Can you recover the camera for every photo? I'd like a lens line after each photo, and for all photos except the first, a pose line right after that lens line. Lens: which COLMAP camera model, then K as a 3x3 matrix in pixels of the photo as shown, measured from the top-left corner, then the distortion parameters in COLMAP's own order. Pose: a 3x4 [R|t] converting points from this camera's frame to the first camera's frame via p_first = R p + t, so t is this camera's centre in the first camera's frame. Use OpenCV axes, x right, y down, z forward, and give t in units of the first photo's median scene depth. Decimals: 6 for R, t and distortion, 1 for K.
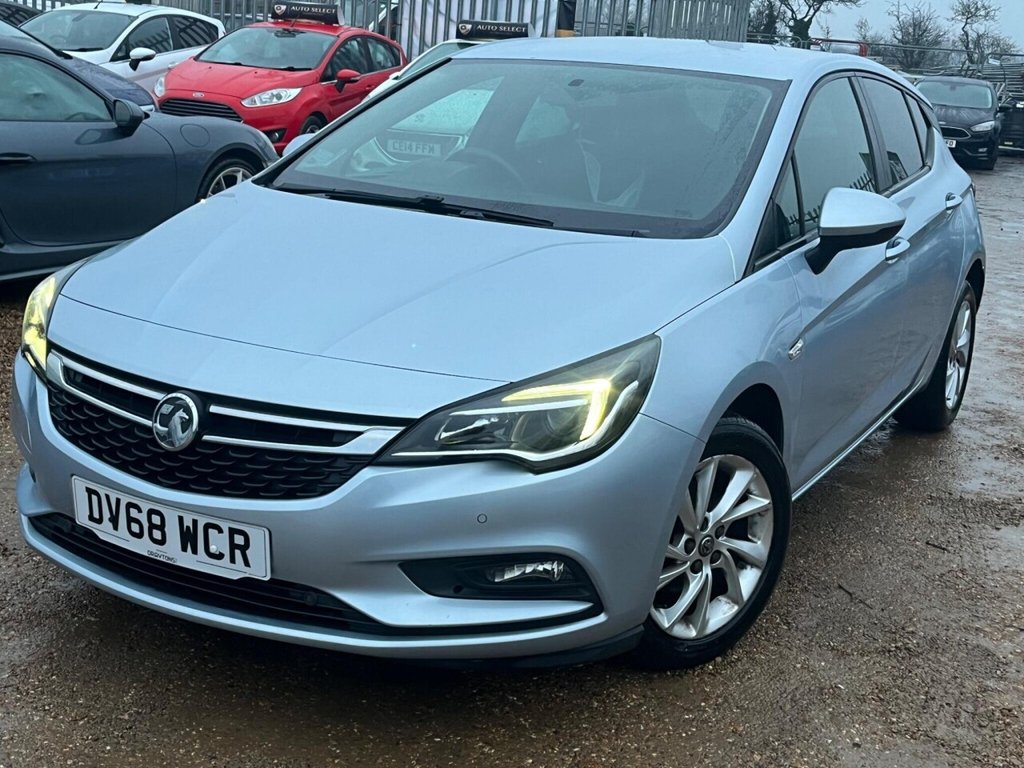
lens RADIAL K [[1203.7, 0, 463.5], [0, 1203.7, 389.4], [0, 0, 1]] dist [0.006888, -0.025269]
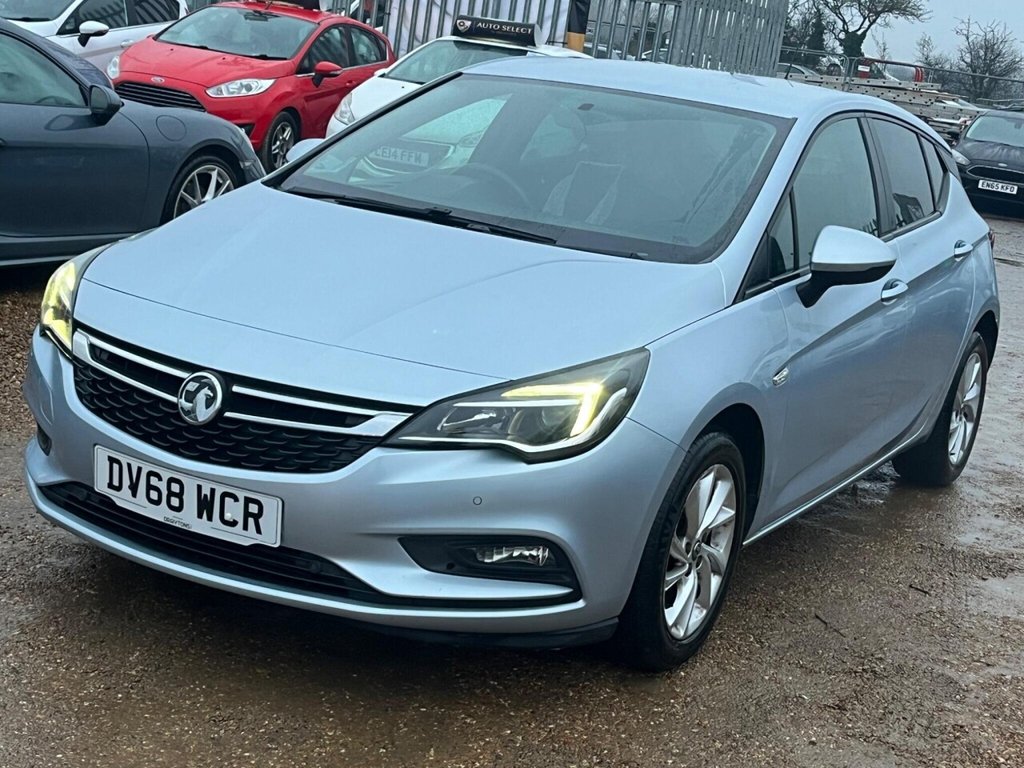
lens RADIAL K [[1428.8, 0, 512.0], [0, 1428.8, 384.0], [0, 0, 1]] dist [-0.020916, 0.081433]
pose [[0.996935, 0.057589, 0.052950, -0.021898], [-0.055308, 0.997518, -0.043567, 0.042933], [-0.055327, 0.040505, 0.997646, -0.234180]]
